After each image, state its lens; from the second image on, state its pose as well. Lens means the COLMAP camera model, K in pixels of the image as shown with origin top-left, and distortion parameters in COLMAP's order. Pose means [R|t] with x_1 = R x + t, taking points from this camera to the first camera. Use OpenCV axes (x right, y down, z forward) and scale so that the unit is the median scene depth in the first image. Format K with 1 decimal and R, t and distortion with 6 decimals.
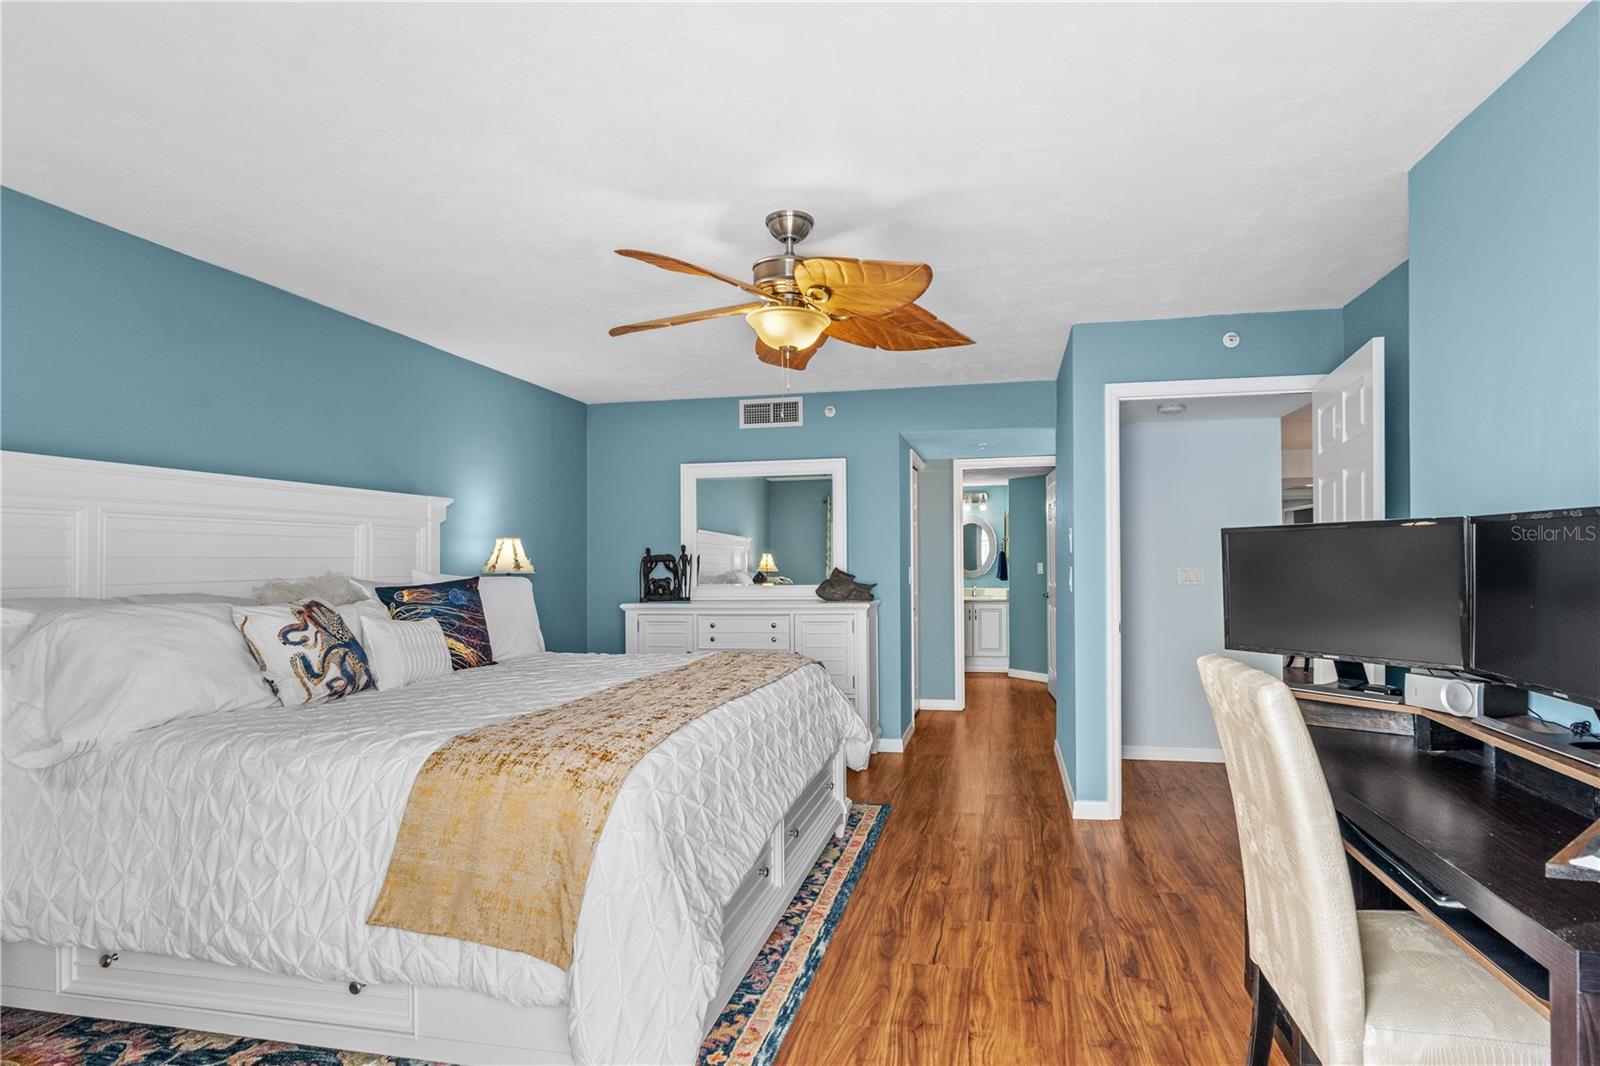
lens RADIAL K [[732.2, 0, 808.7], [0, 732.2, 536.9], [0, 0, 1]] dist [-0.000549, 0.000296]
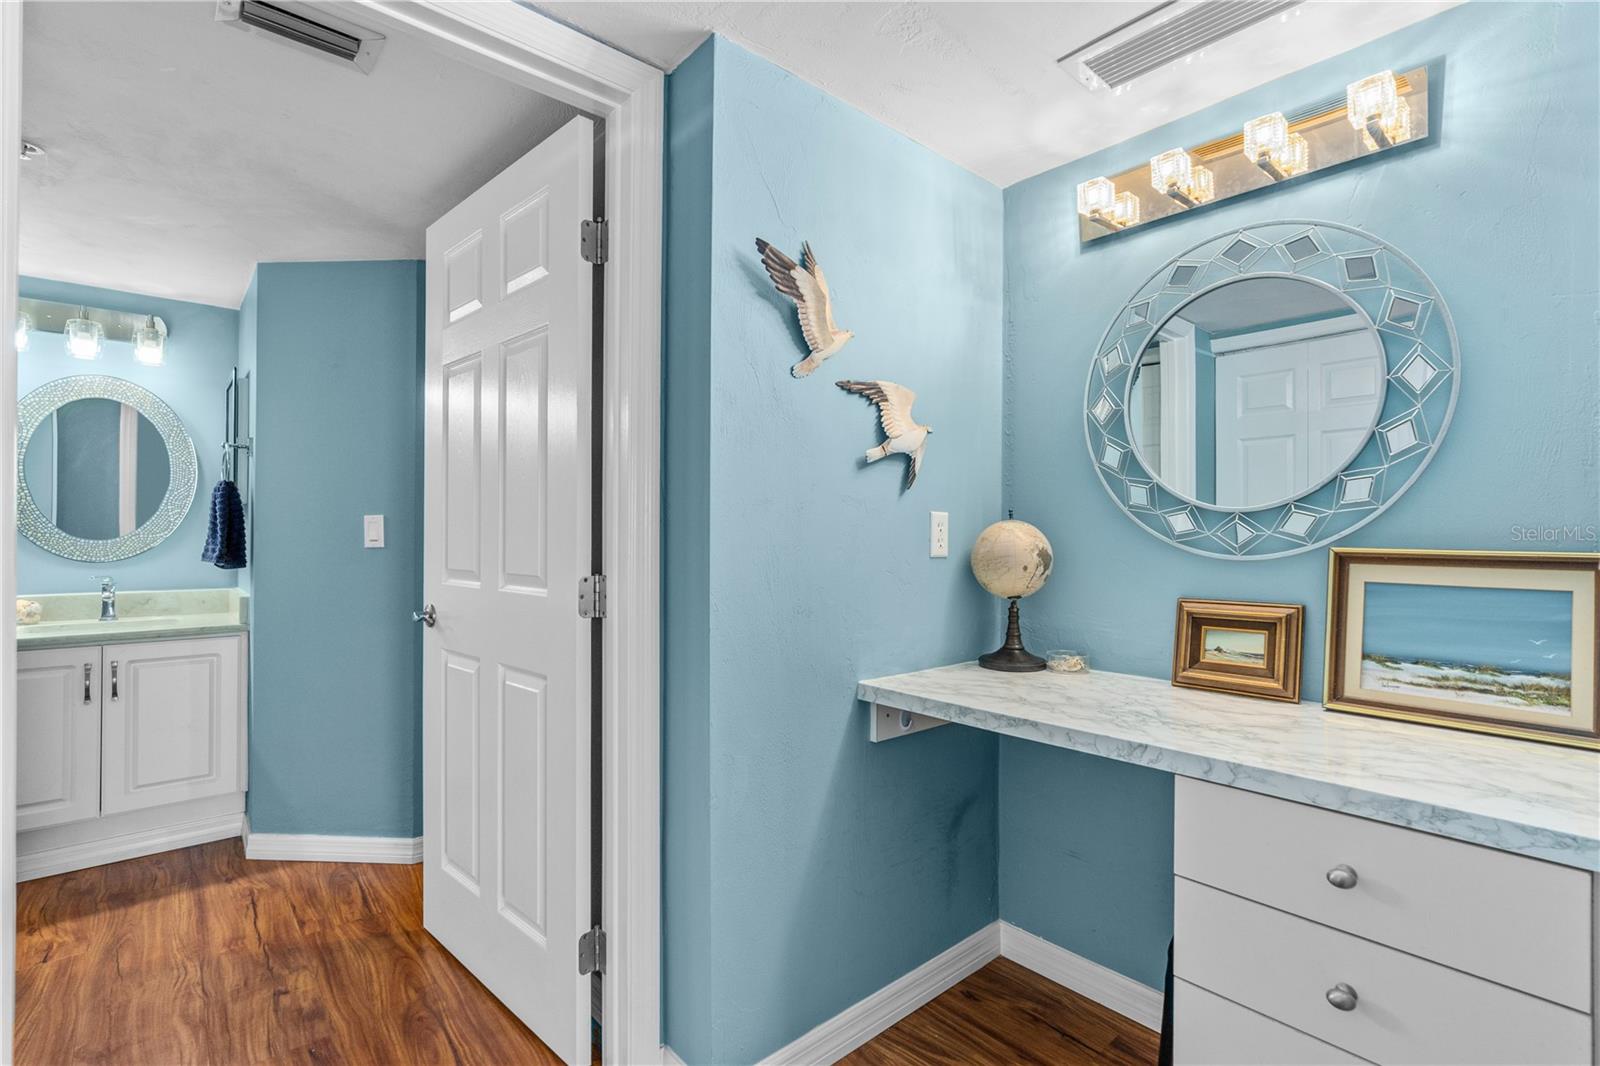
lens RADIAL K [[732.2, 0, 808.7], [0, 732.2, 536.9], [0, 0, 1]] dist [-0.000549, 0.000296]
pose [[0.579059, 0.000468, 0.815285, 0.149225], [-0.012687, 0.999884, 0.008436, 0.038744], [-0.815187, -0.015229, 0.578998, 0.595553]]
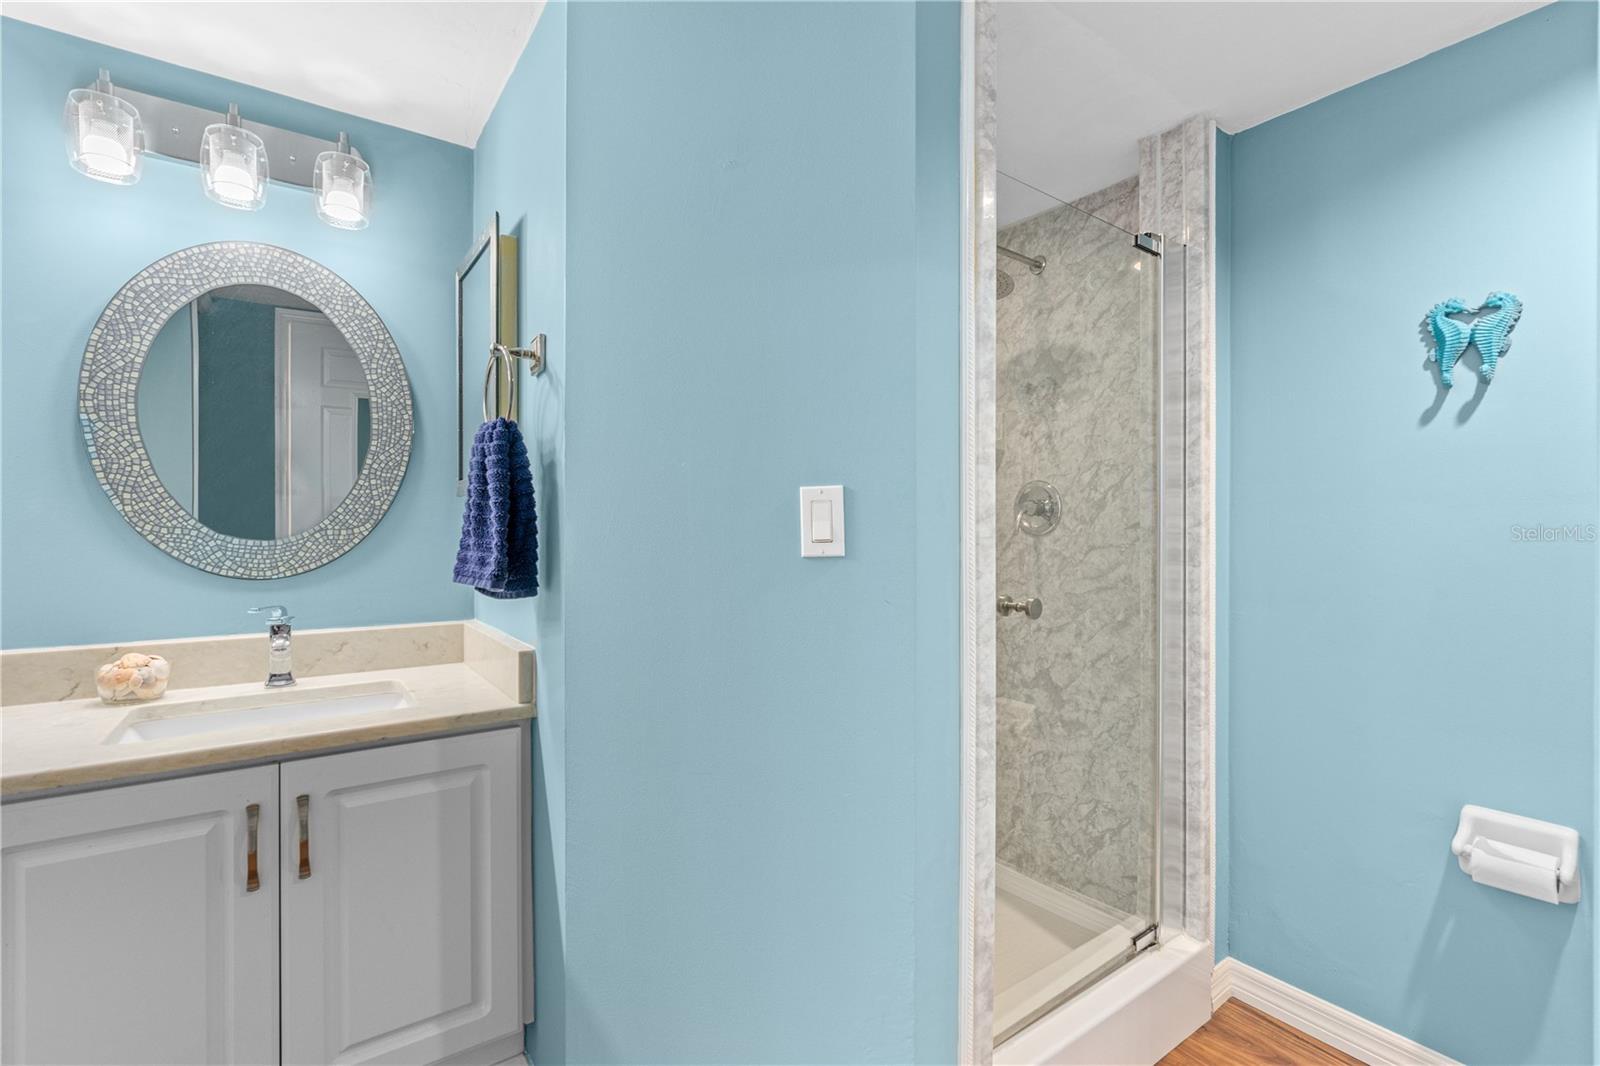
lens RADIAL K [[718.8, 0, 814.0], [0, 718.8, 536.2], [0, 0, 1]] dist [0.000113, 0.000190]
pose [[0.655861, -0.010478, 0.754809, 0.189937], [-0.006741, 0.999782, 0.019736, 0.041688], [-0.754851, -0.018032, 0.655648, 0.839560]]
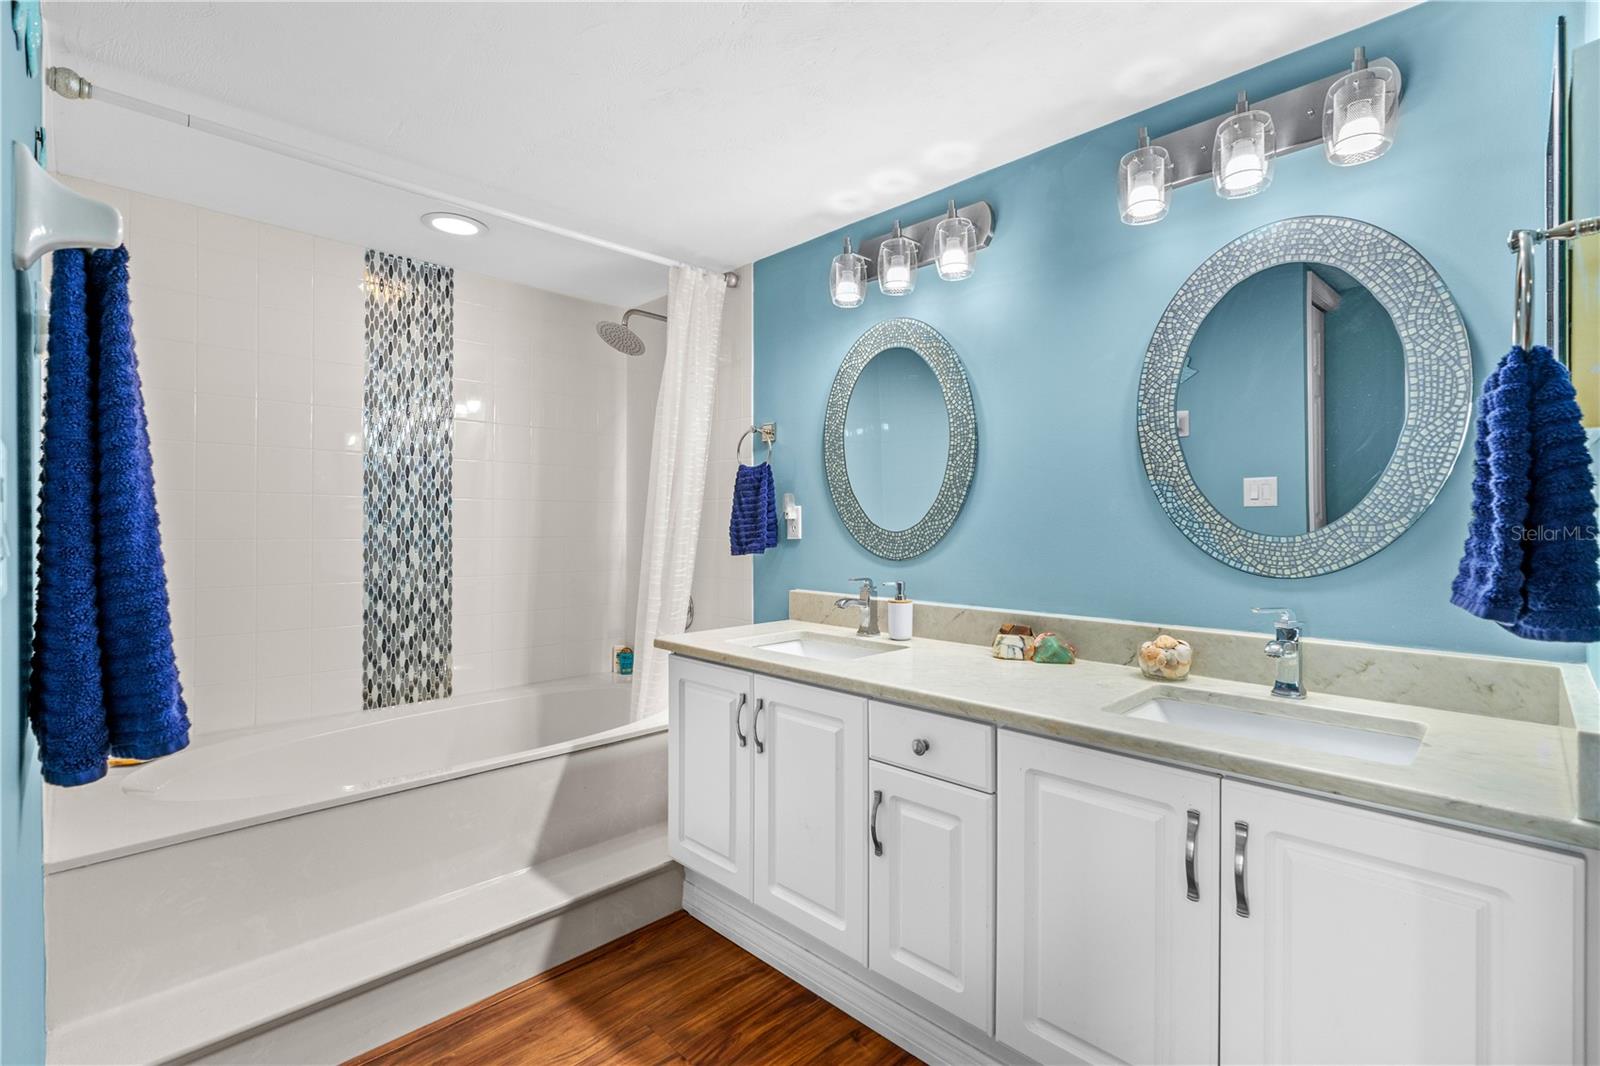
lens RADIAL K [[727.5, 0, 805.2], [0, 727.5, 522.3], [0, 0, 1]] dist [-0.002812, 0.000126]
pose [[0.852707, -0.000813, -0.522389, 0.232702], [0.005519, 0.999957, 0.007452, 0.042025], [0.522360, -0.009237, 0.852675, 0.859571]]
